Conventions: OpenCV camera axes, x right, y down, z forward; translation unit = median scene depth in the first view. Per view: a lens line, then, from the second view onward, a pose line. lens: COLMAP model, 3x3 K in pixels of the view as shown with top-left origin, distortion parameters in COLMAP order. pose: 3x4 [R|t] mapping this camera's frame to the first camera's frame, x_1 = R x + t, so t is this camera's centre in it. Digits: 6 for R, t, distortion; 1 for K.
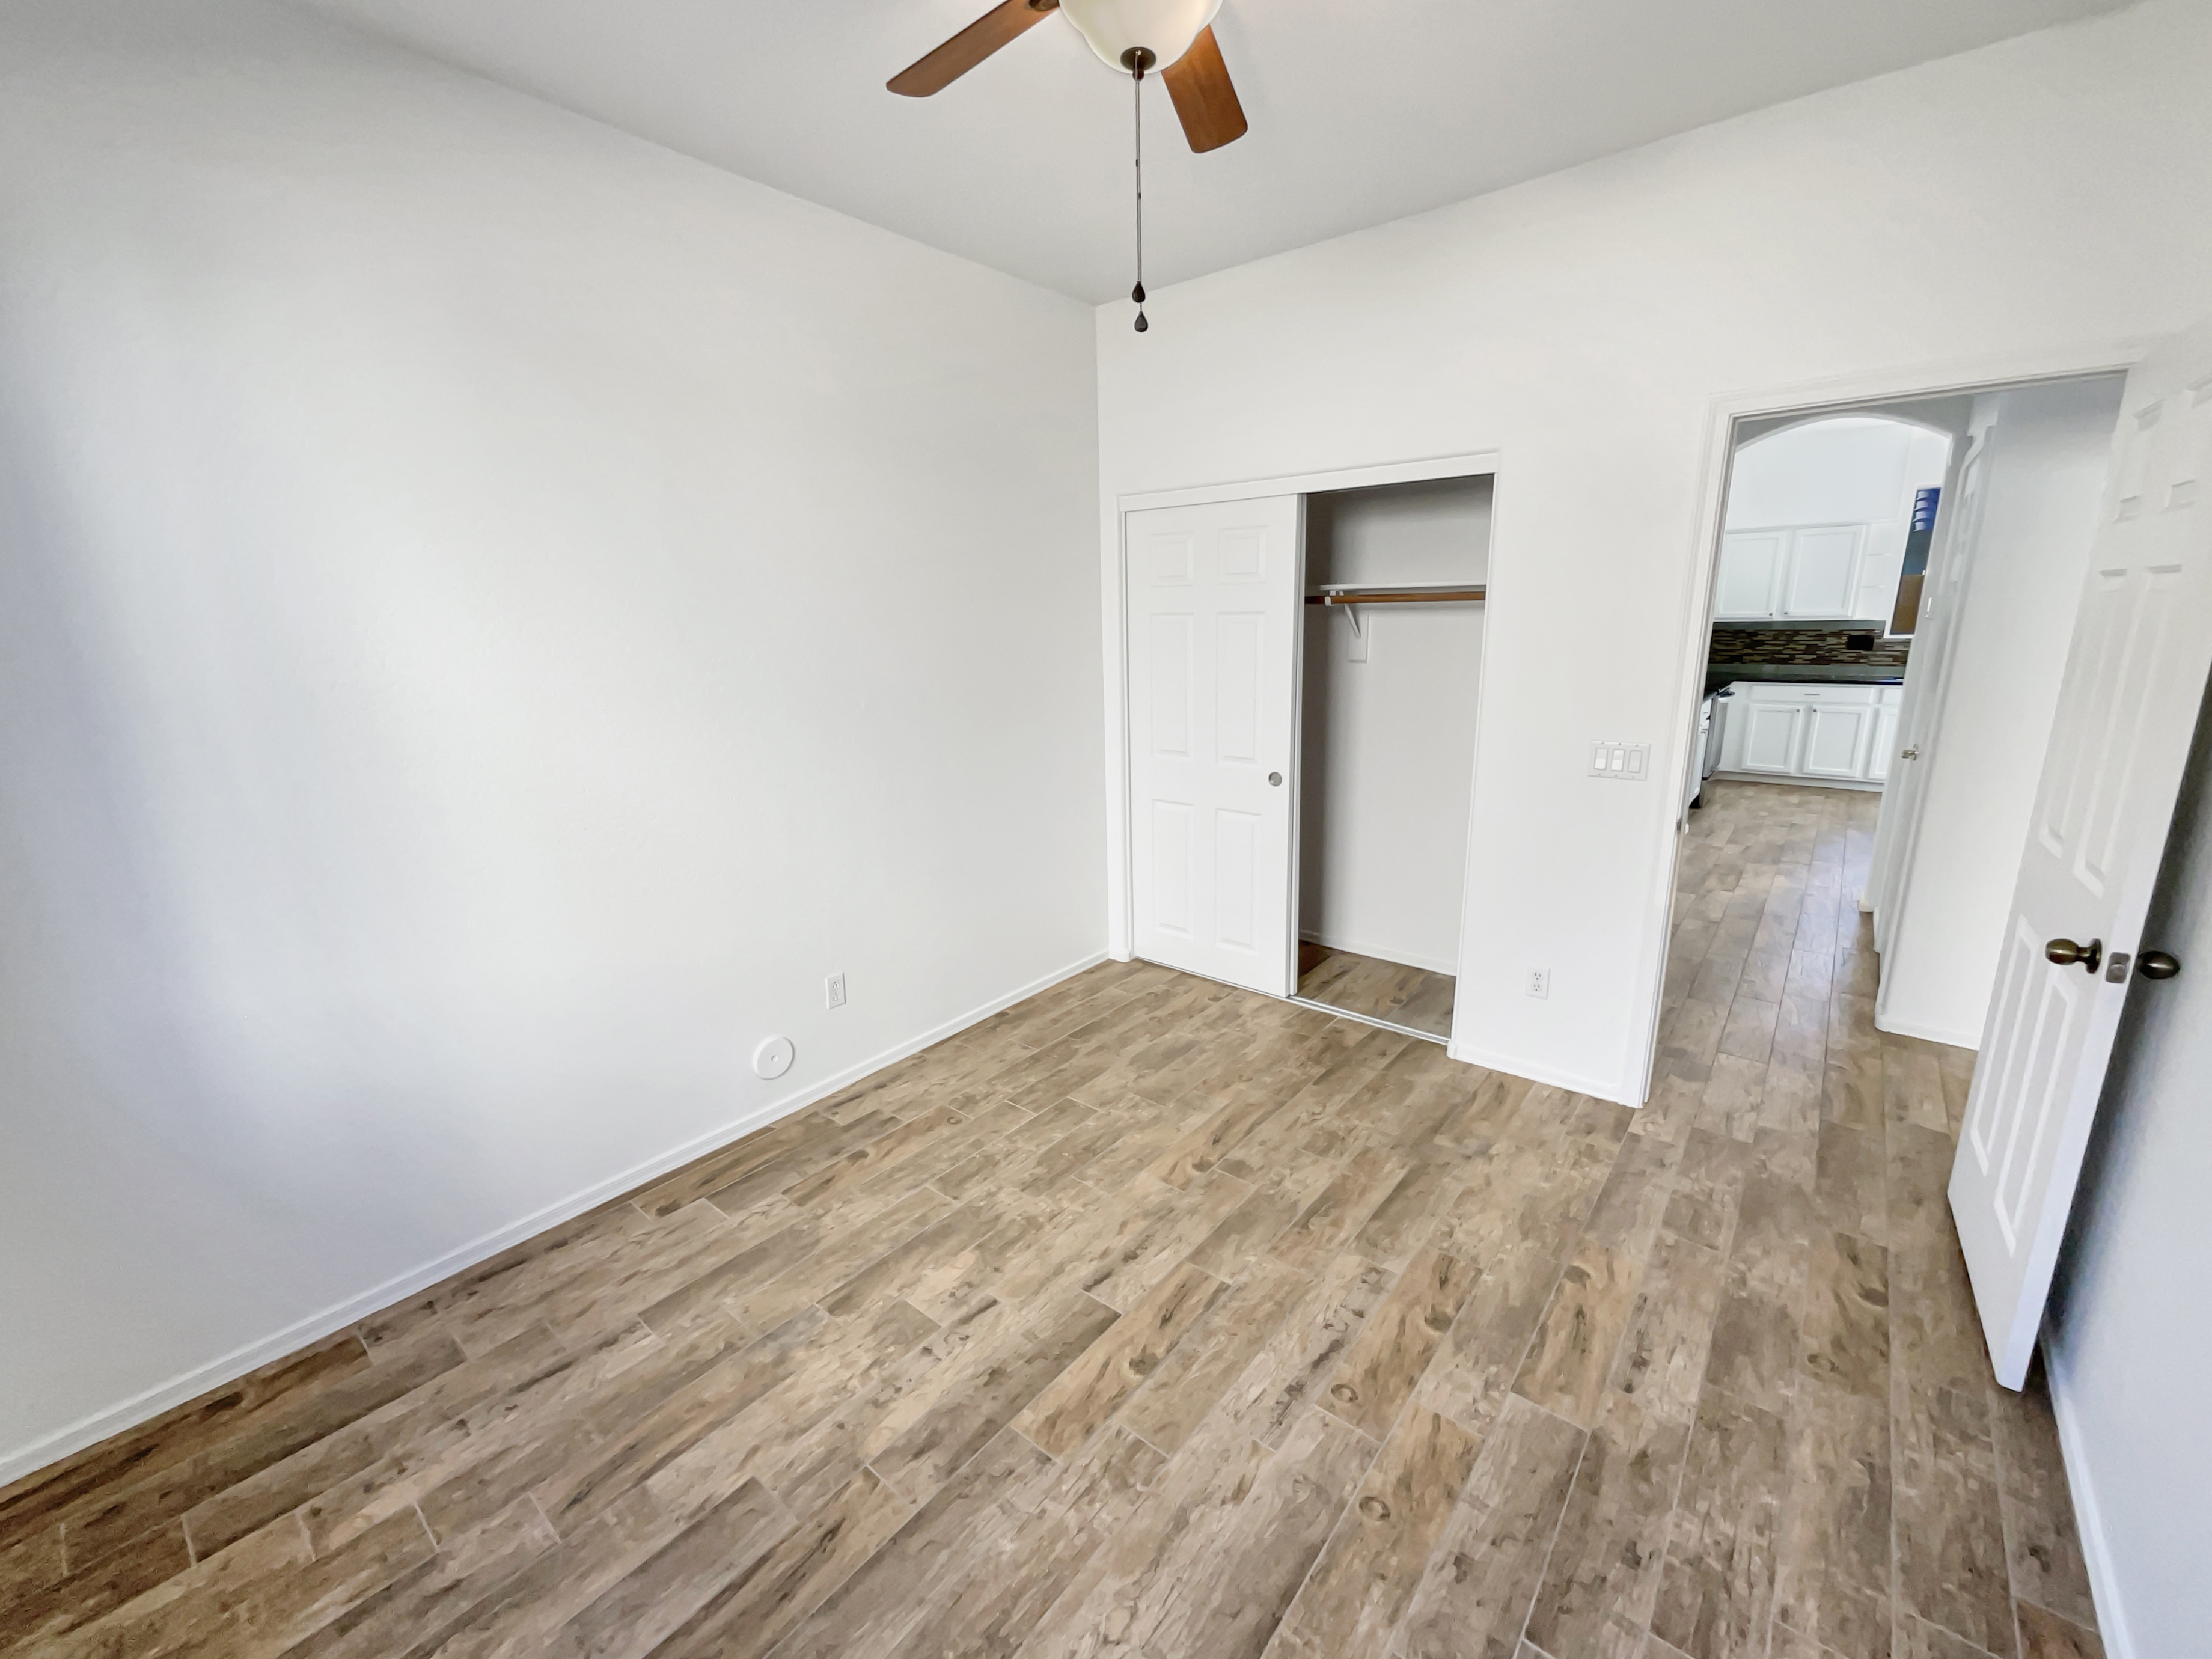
lens RADIAL K [[909.4, 0, 1115.1], [0, 909.4, 819.4], [0, 0, 1]] dist [0.001158, 0.036787]
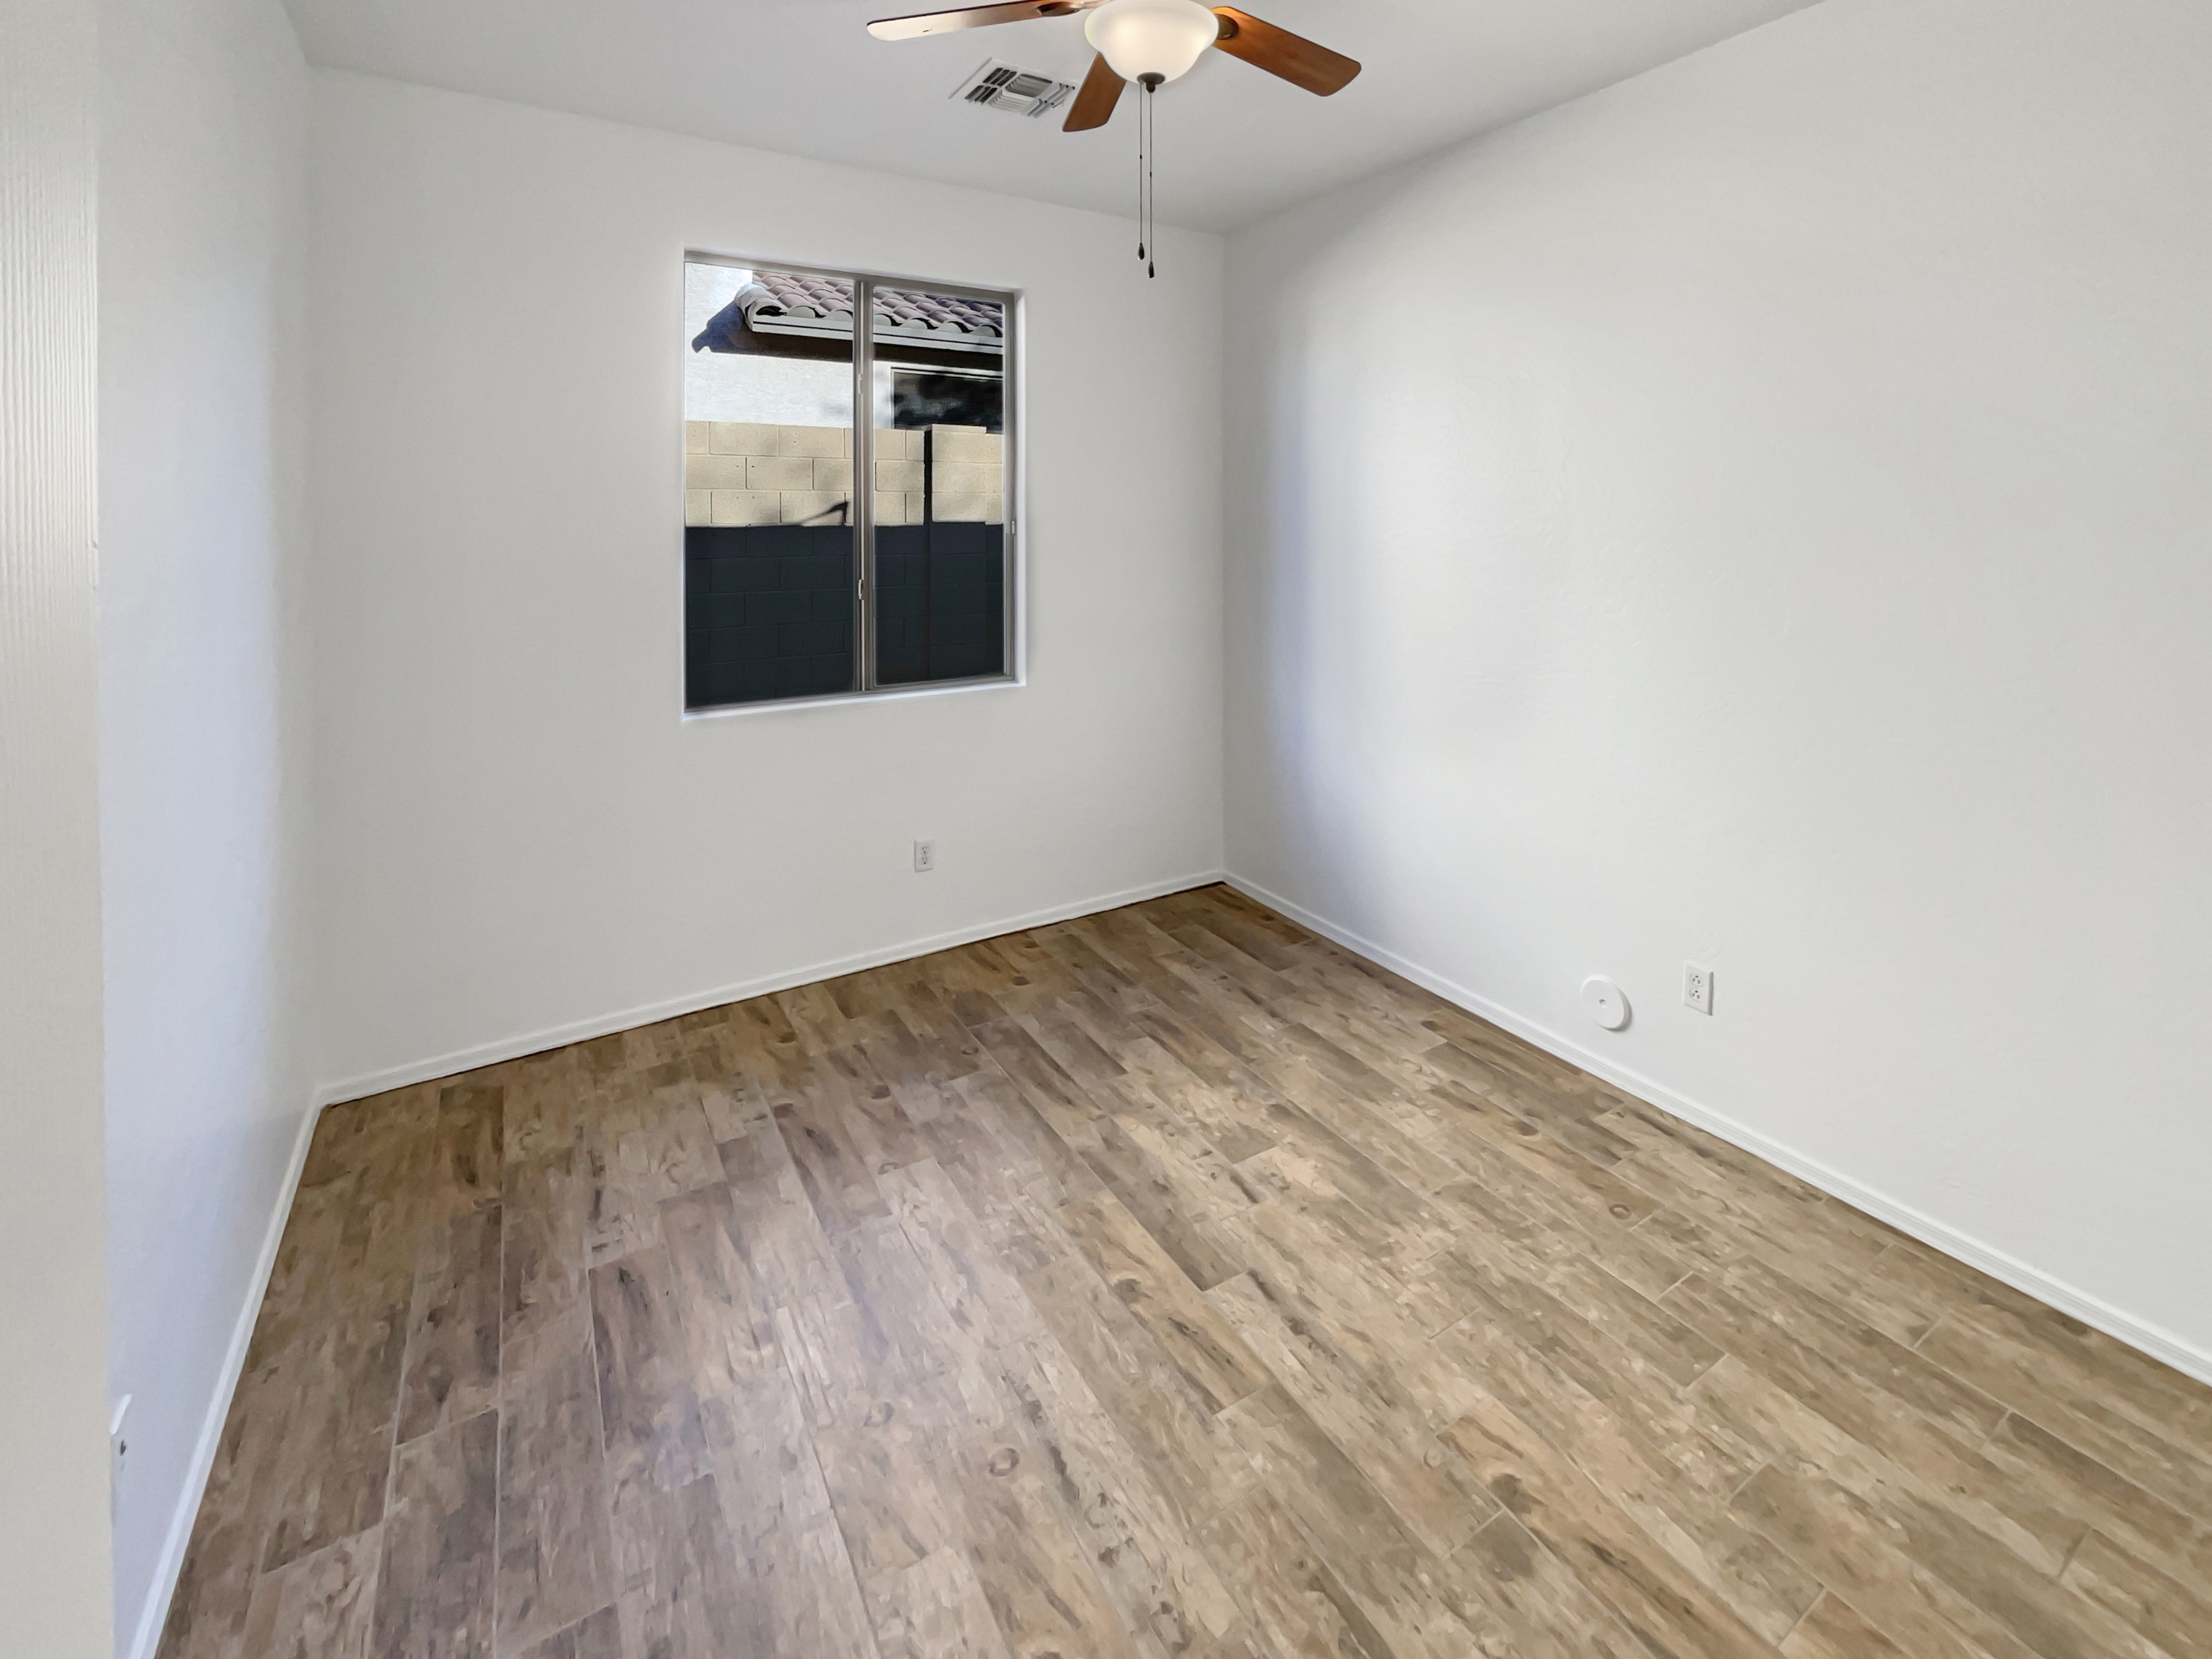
lens RADIAL K [[909.4, 0, 1115.1], [0, 909.4, 819.4], [0, 0, 1]] dist [0.001158, 0.036787]
pose [[-0.288920, 0.330437, -0.898519, 0.629617], [-0.215055, 0.892157, 0.397249, -0.186889], [0.932886, 0.308004, -0.186700, 0.878644]]
